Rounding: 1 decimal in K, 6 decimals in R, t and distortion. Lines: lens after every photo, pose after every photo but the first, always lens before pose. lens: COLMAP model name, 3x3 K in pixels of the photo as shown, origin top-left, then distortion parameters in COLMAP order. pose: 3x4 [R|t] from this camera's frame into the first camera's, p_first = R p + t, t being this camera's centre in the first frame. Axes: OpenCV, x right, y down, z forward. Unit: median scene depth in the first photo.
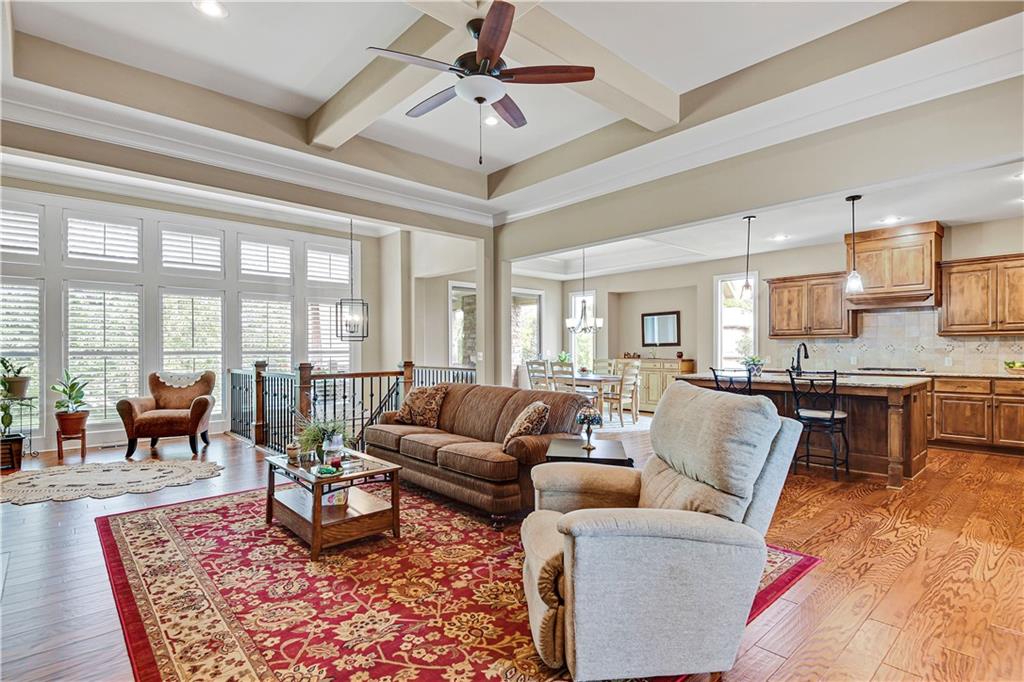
lens RADIAL K [[499.2, 0, 517.8], [0, 499.2, 352.6], [0, 0, 1]] dist [0.025012, -0.010909]
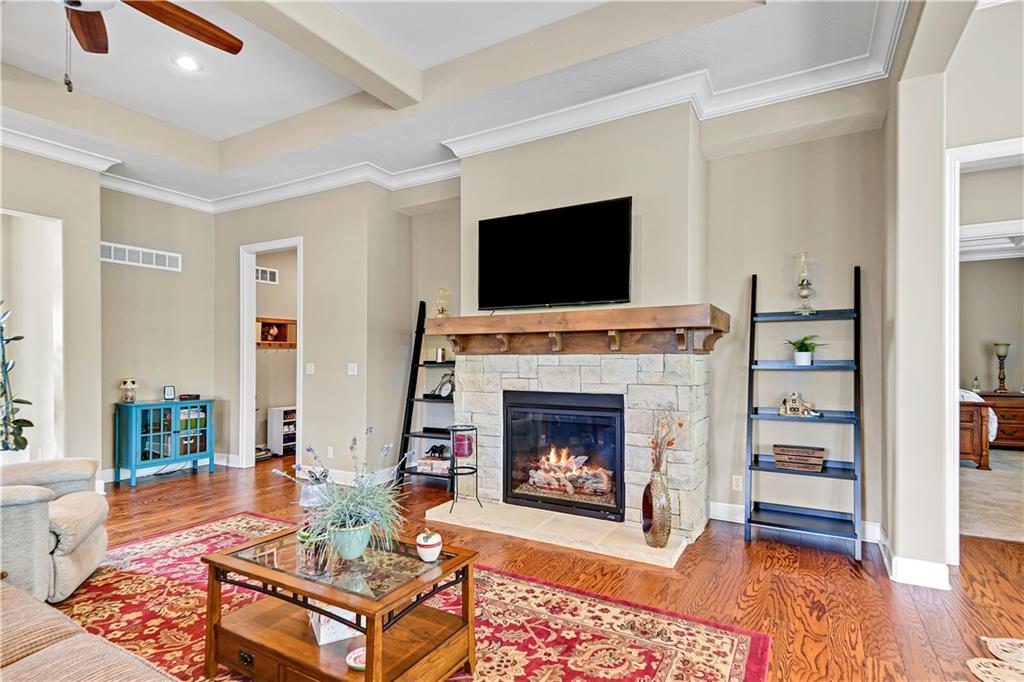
lens RADIAL K [[521.6, 0, 519.1], [0, 521.6, 357.3], [0, 0, 1]] dist [0.026395, -0.004210]
pose [[-0.954691, 0.005901, -0.297541, -0.218901], [0.004021, 0.999968, 0.006929, -0.008497], [0.297572, 0.005419, -0.954684, 0.920282]]
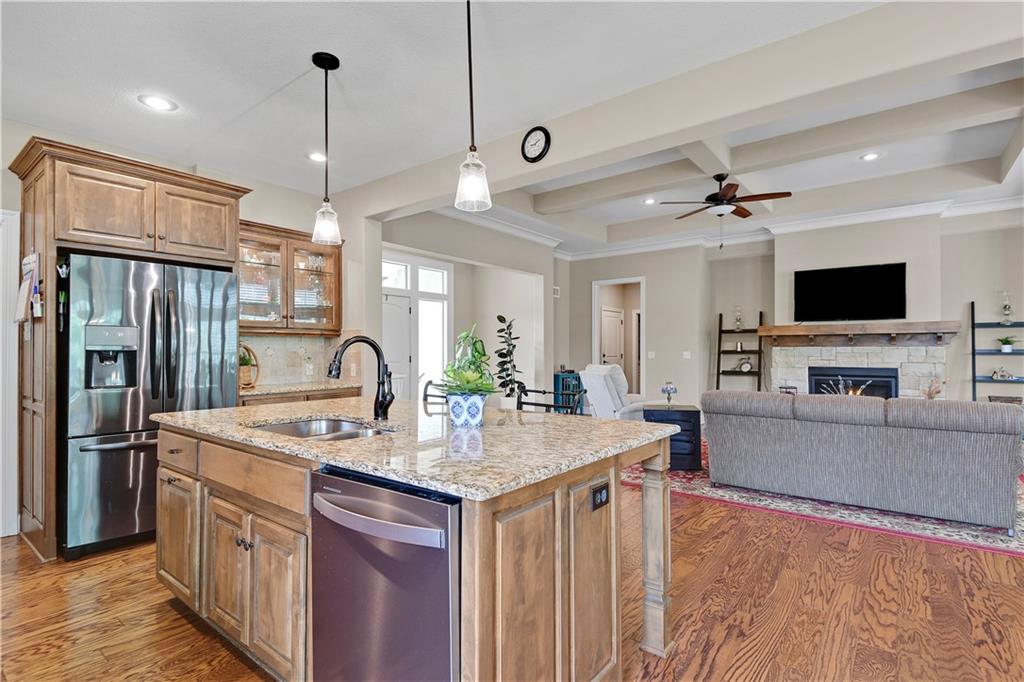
lens RADIAL K [[499.2, 0, 514.3], [0, 499.2, 342.6], [0, 0, 1]] dist [0.025012, -0.010909]
pose [[-0.986934, 0.003708, -0.161083, 0.478381], [0.004880, 0.999964, -0.006883, -0.011872], [0.161052, -0.007579, -0.986917, 1.319899]]
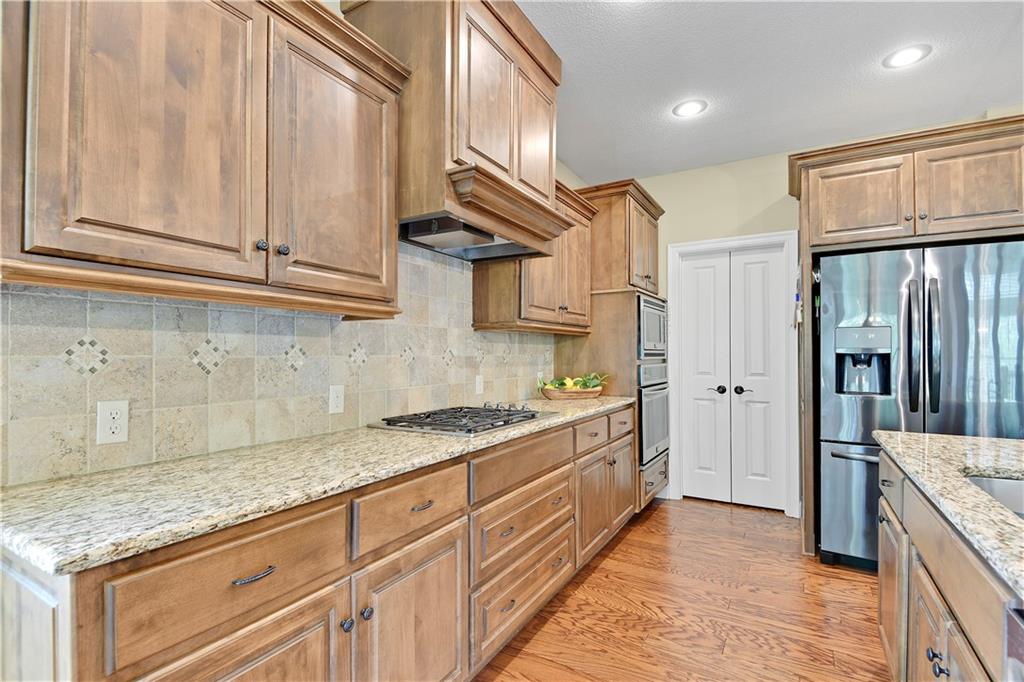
lens RADIAL K [[479.7, 0, 505.6], [0, 479.7, 350.5], [0, 0, 1]] dist [0.005520, -0.009372]
pose [[-0.283554, 0.013961, 0.958855, 0.463900], [0.007759, 0.999895, -0.012264, -0.009305], [-0.958925, 0.003963, -0.283633, 1.196540]]
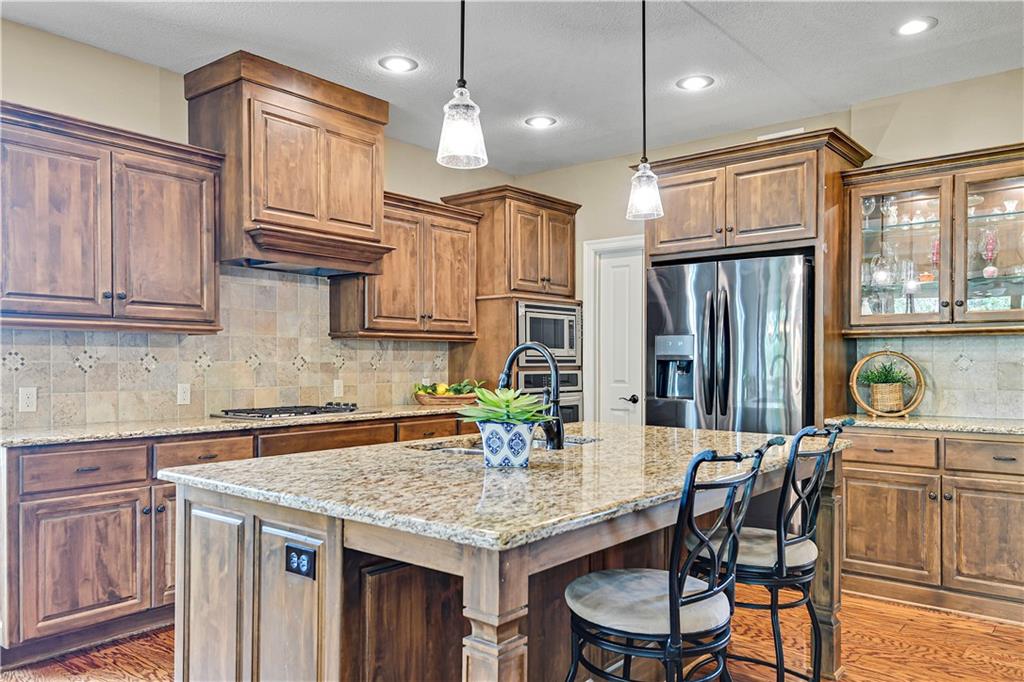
lens RADIAL K [[759.5, 0, 506.2], [0, 759.5, 370.1], [0, 0, 1]] dist [0.020819, 0.008949]
pose [[-0.132421, -0.005725, 0.991177, 0.081224], [0.005653, 0.999963, 0.006531, -0.005642], [-0.991178, 0.006468, -0.132383, 1.014944]]
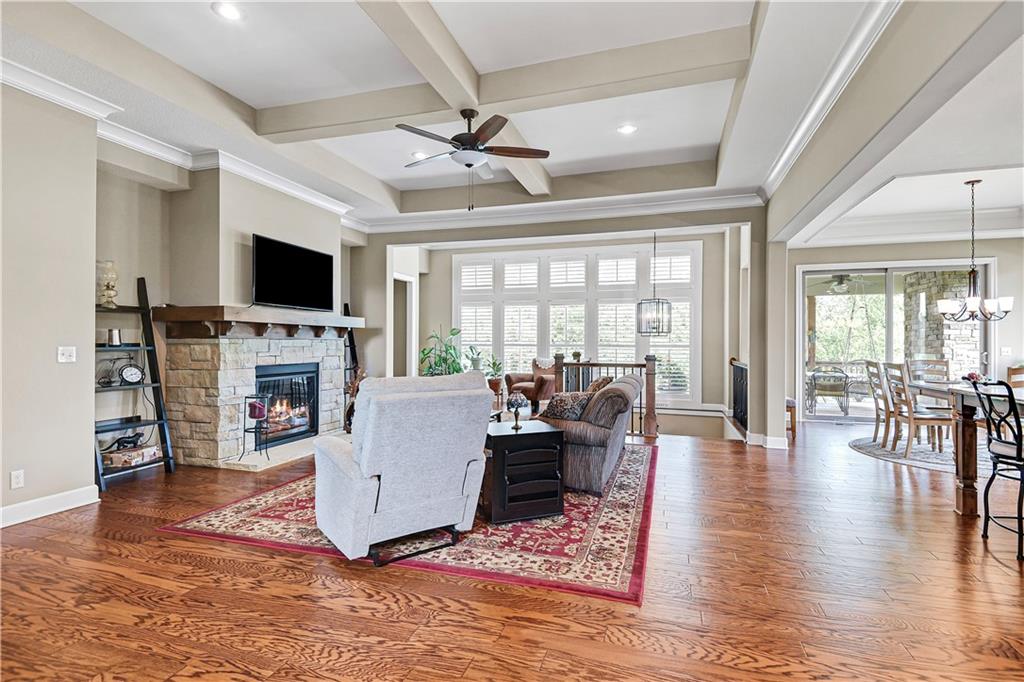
lens RADIAL K [[499.2, 0, 513.2], [0, 499.2, 340.7], [0, 0, 1]] dist [0.025012, -0.010909]
pose [[0.503112, 0.001056, -0.864221, 0.582366], [-0.011140, 0.999924, -0.005263, -0.004307], [0.864150, 0.012275, 0.503085, 0.198761]]
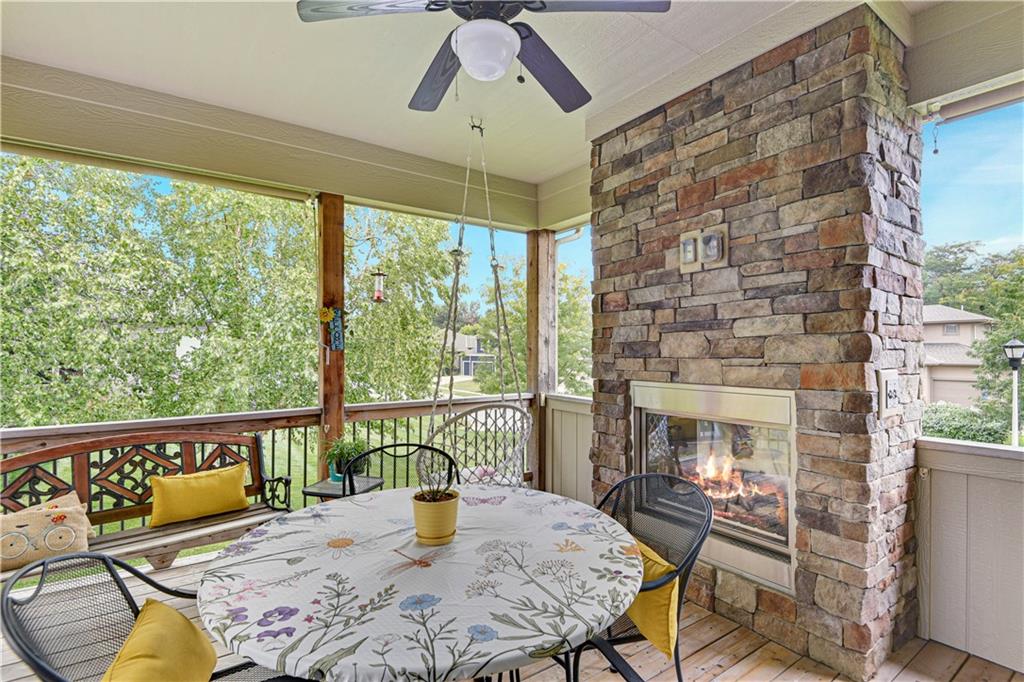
lens RADIAL K [[479.7, 0, 540.9], [0, 479.7, 353.9], [0, 0, 1]] dist [0.005520, -0.009372]
pose [[0.994459, 0.004930, -0.105014, -0.265642], [-0.005145, 0.999985, -0.001778, -0.012613], [0.105003, 0.002309, 0.994469, 1.729330]]
